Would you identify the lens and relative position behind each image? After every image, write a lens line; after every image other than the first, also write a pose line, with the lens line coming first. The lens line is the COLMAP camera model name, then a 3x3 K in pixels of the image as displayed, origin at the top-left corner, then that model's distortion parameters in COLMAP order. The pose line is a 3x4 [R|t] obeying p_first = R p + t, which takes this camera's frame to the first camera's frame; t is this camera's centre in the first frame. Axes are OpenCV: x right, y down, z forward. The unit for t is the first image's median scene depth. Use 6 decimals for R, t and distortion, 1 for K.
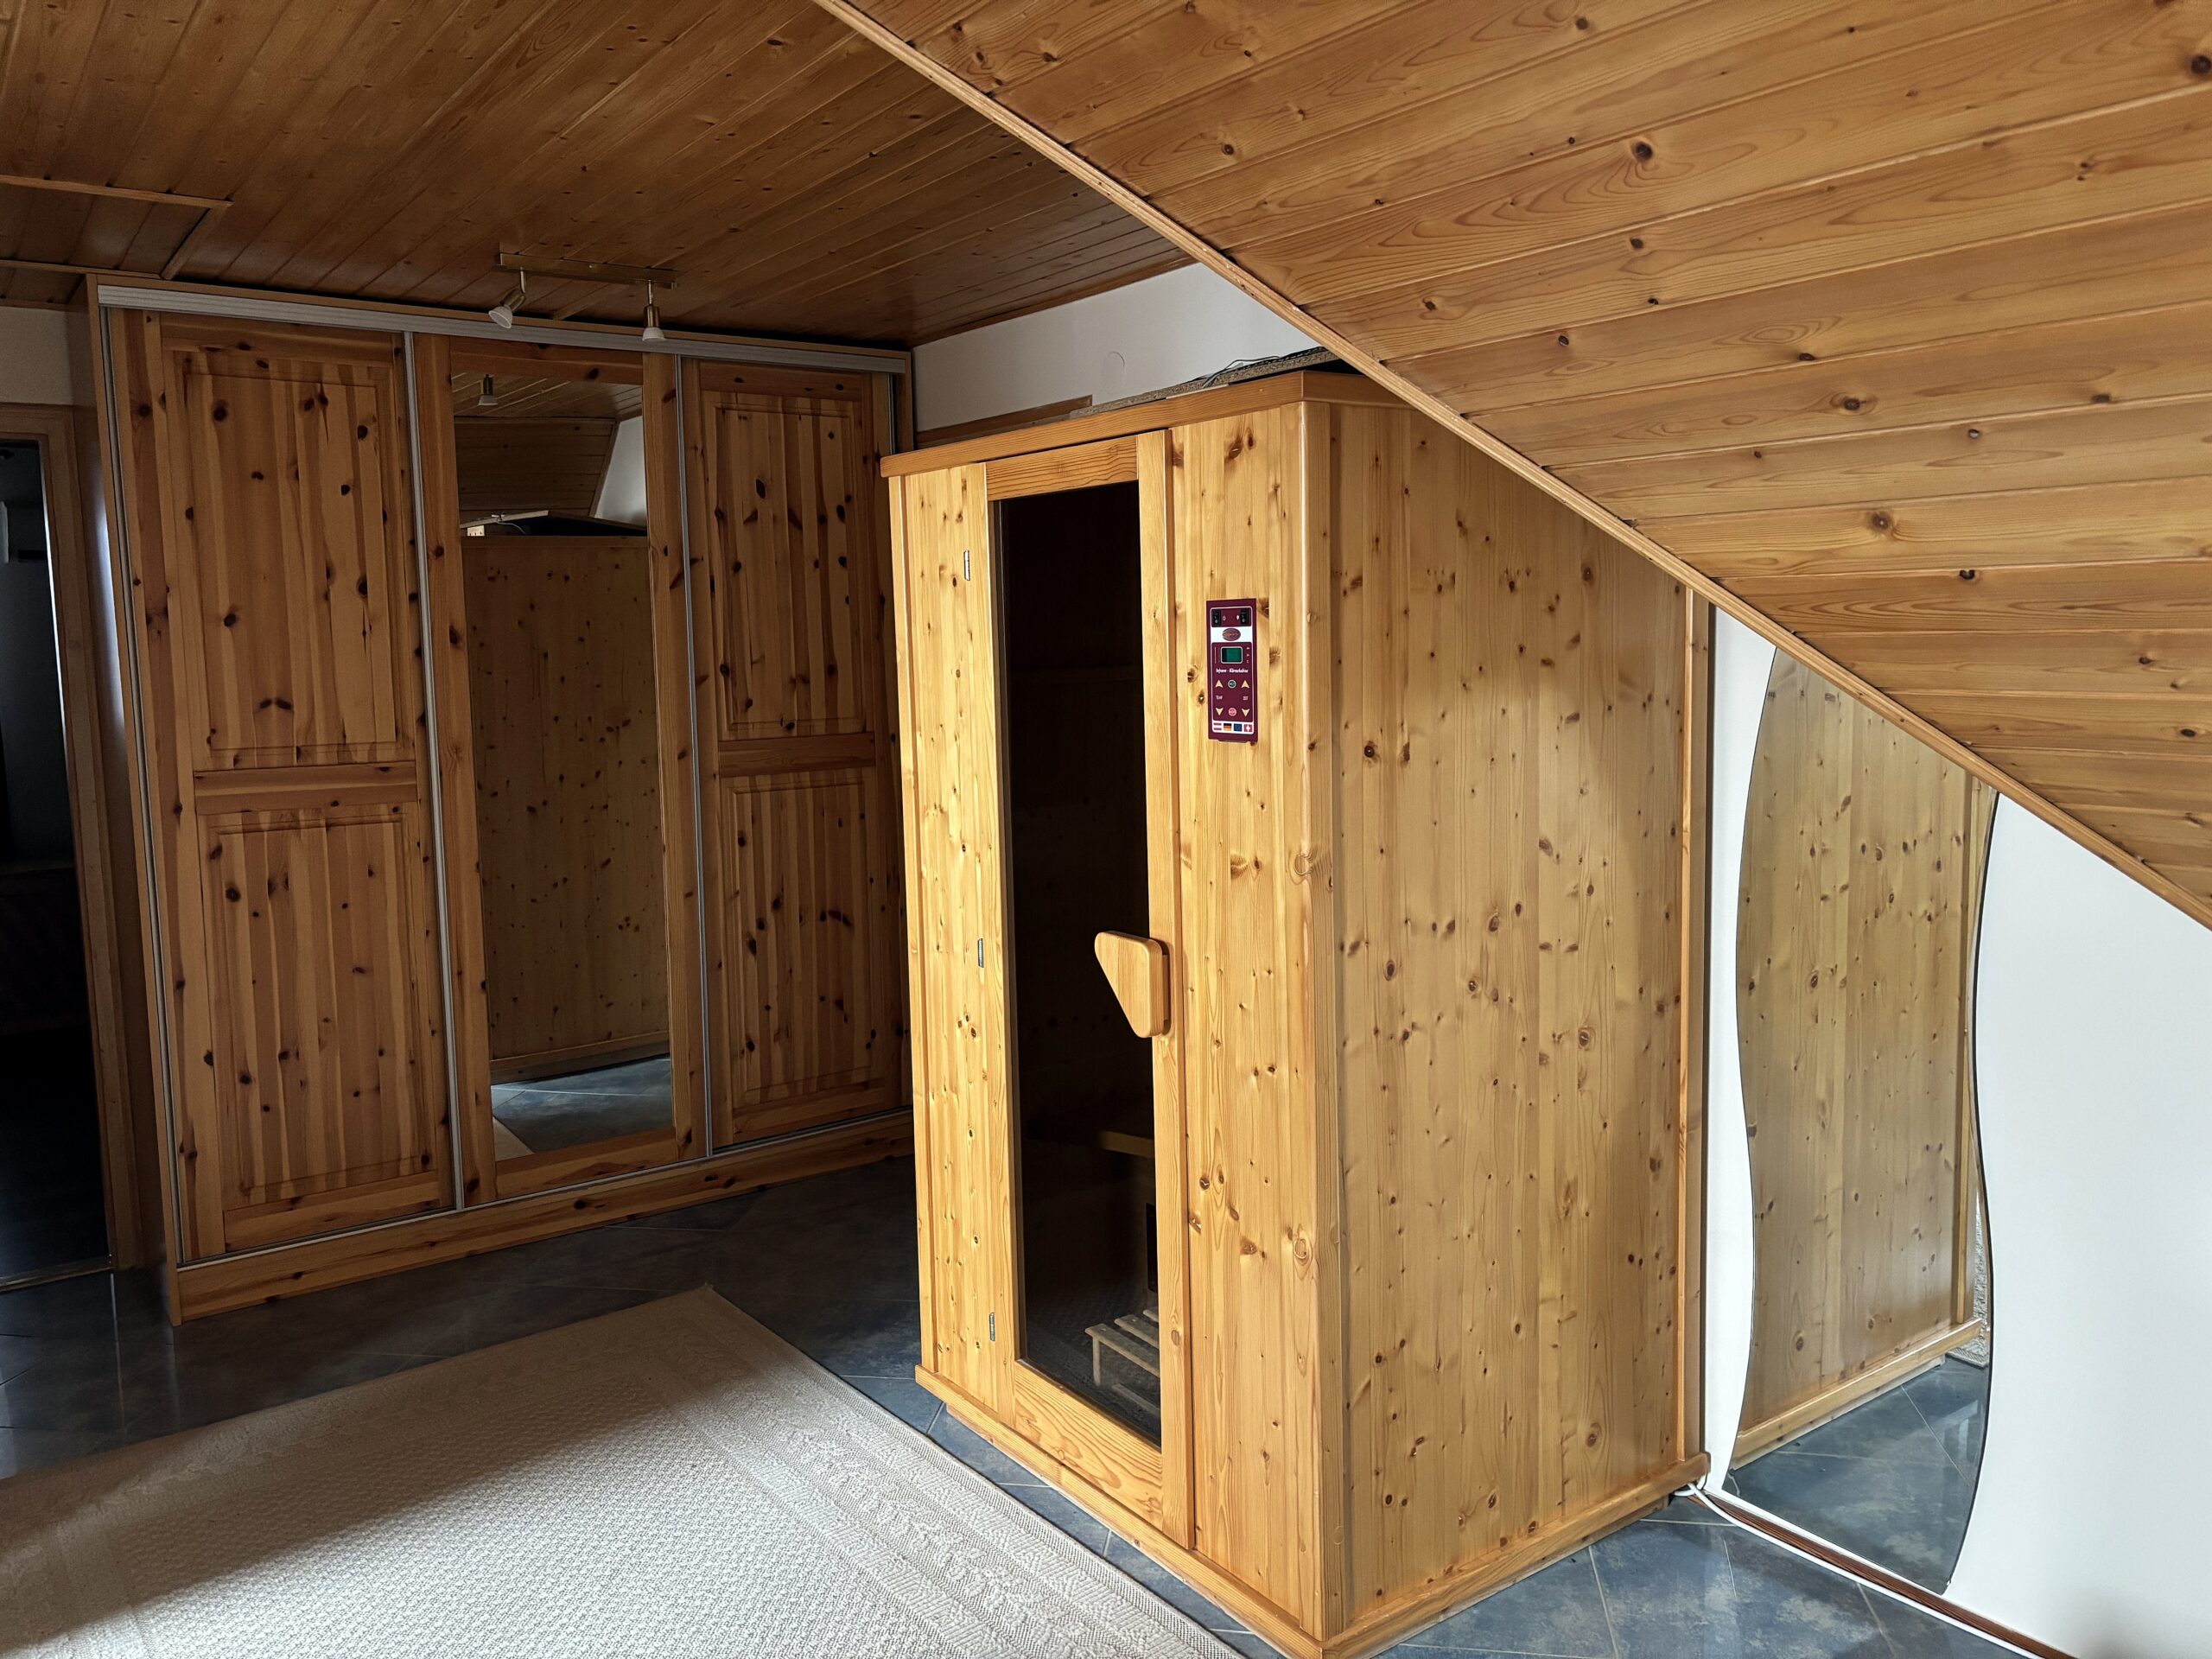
lens RADIAL K [[1681.5, 0, 1113.6], [0, 1681.5, 814.2], [0, 0, 1]] dist [0.039680, -0.024393]
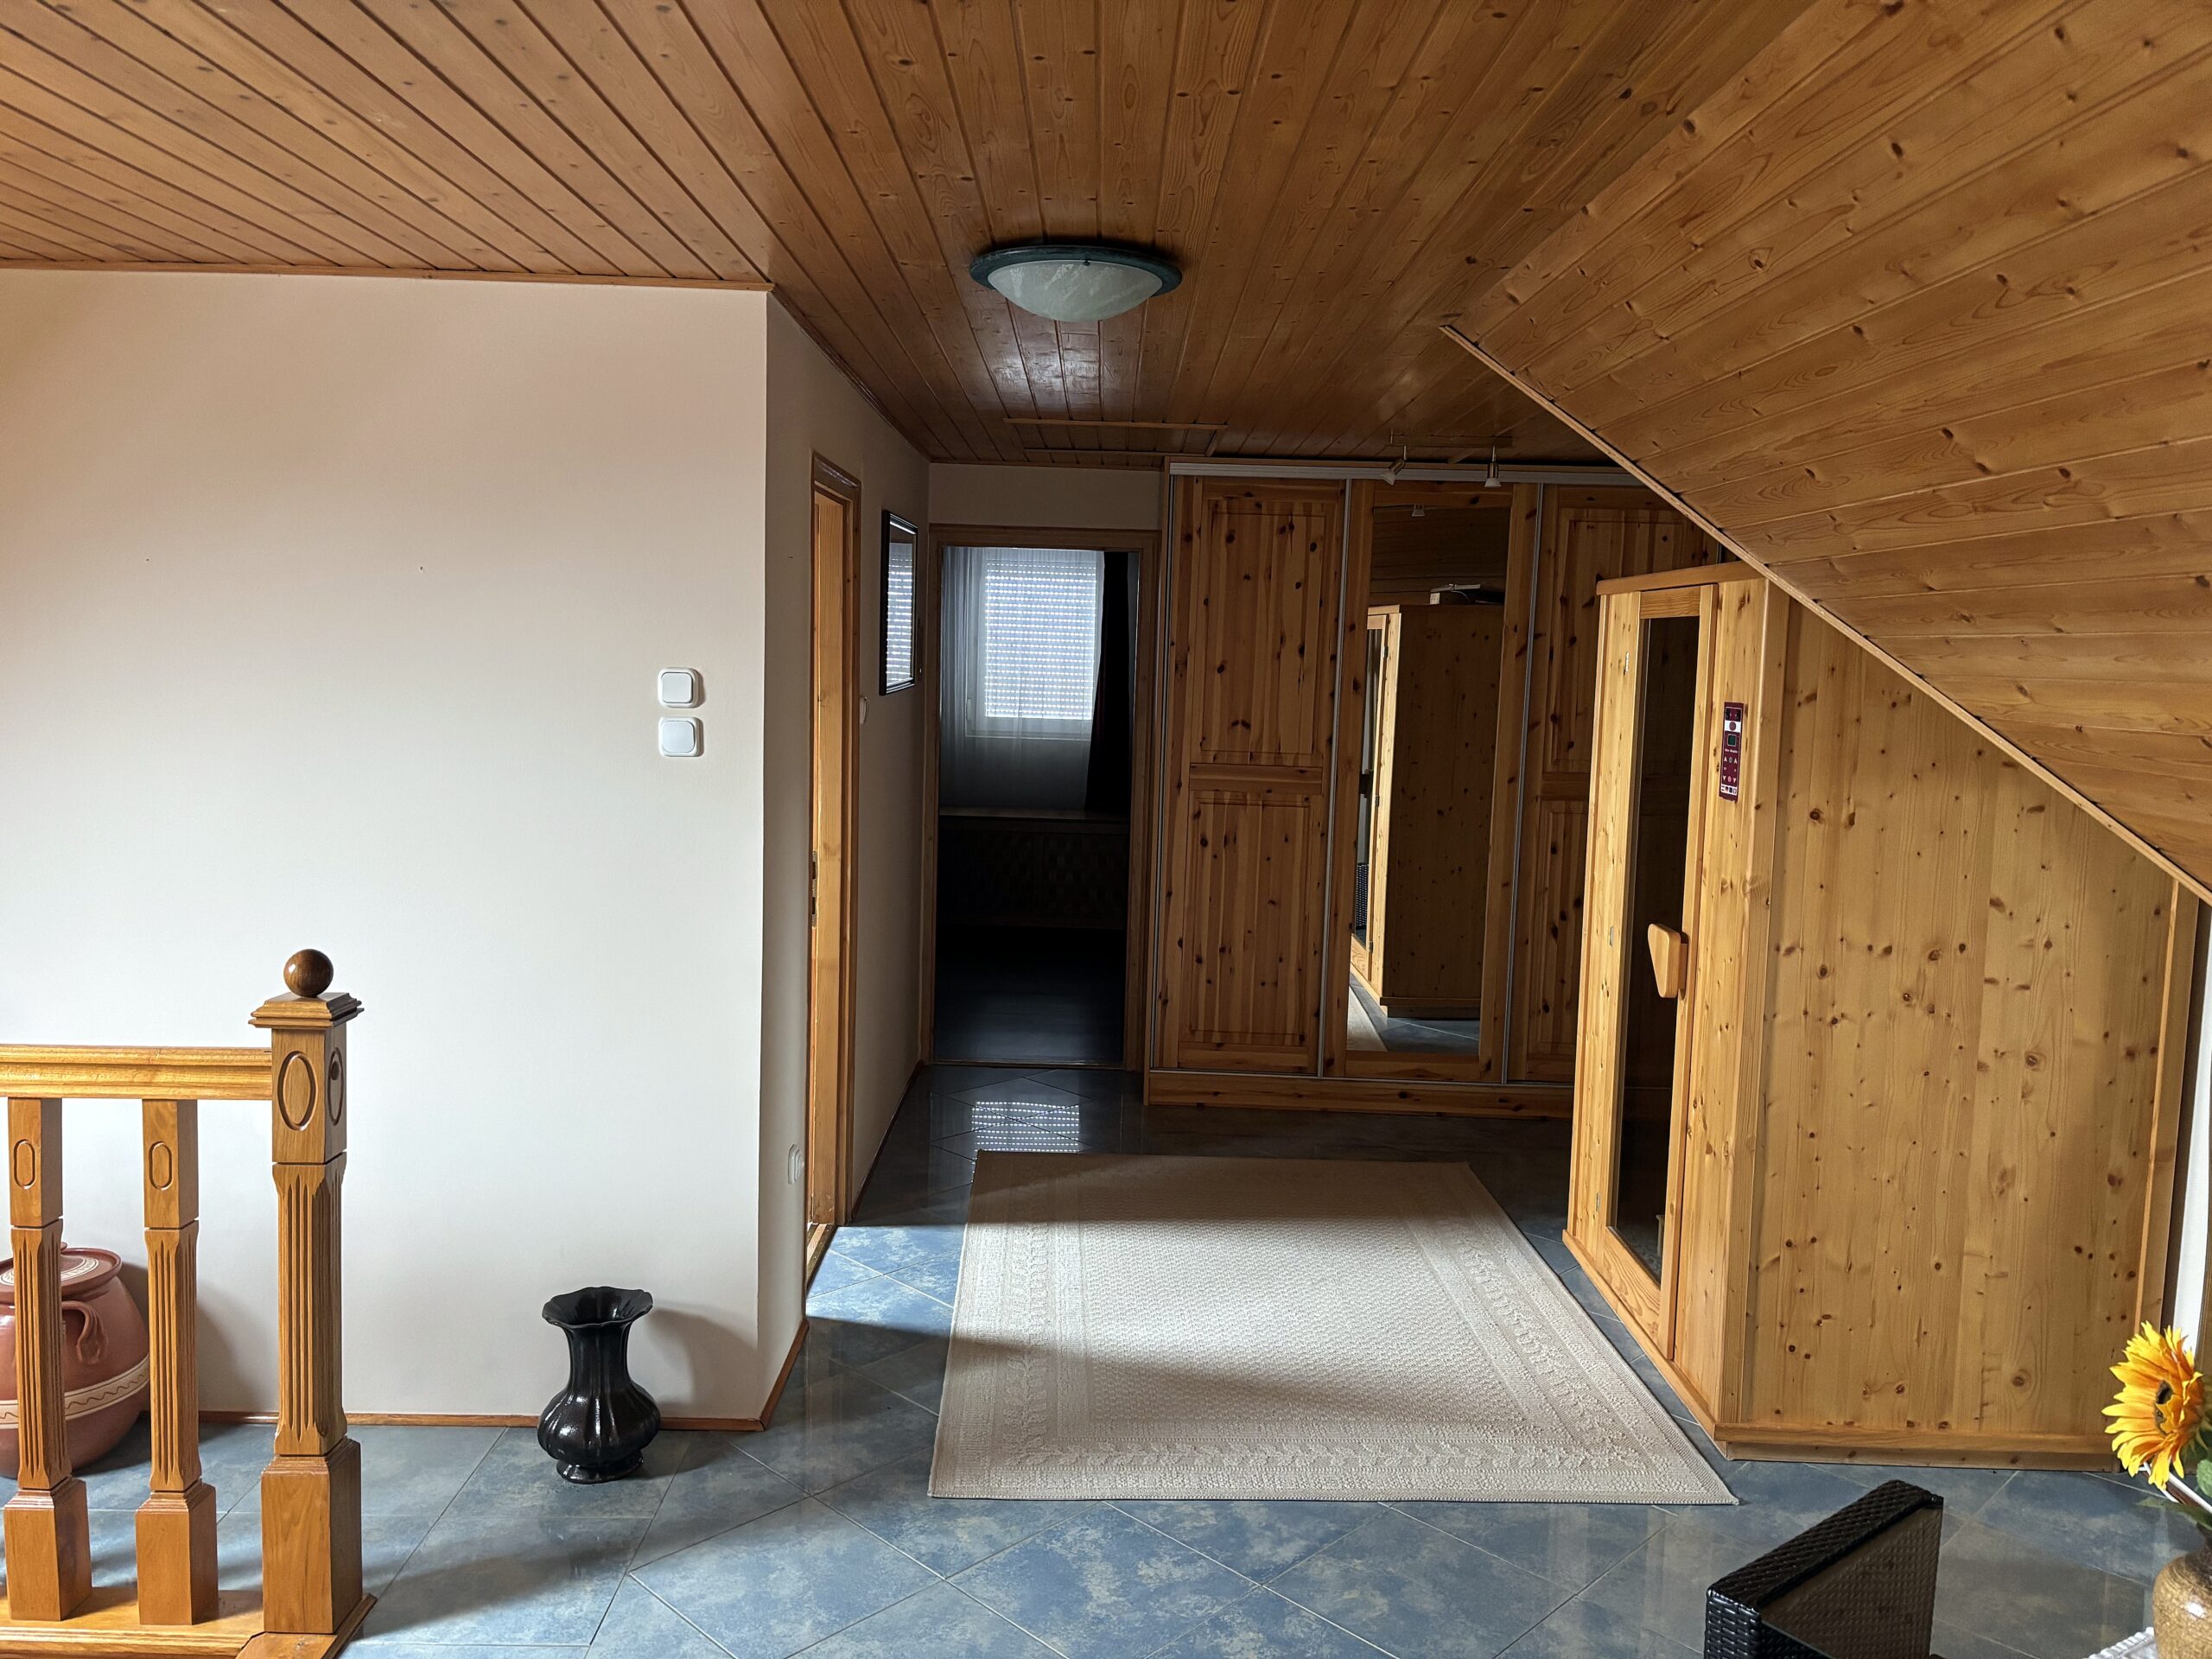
lens RADIAL K [[1681.5, 0, 1105.5], [0, 1681.5, 827.4], [0, 0, 1]] dist [0.039680, -0.024393]
pose [[0.807258, 0.105850, -0.580629, 0.417527], [-0.108970, 0.993603, 0.029633, -0.003424], [0.580052, 0.039350, 0.813629, -0.432219]]
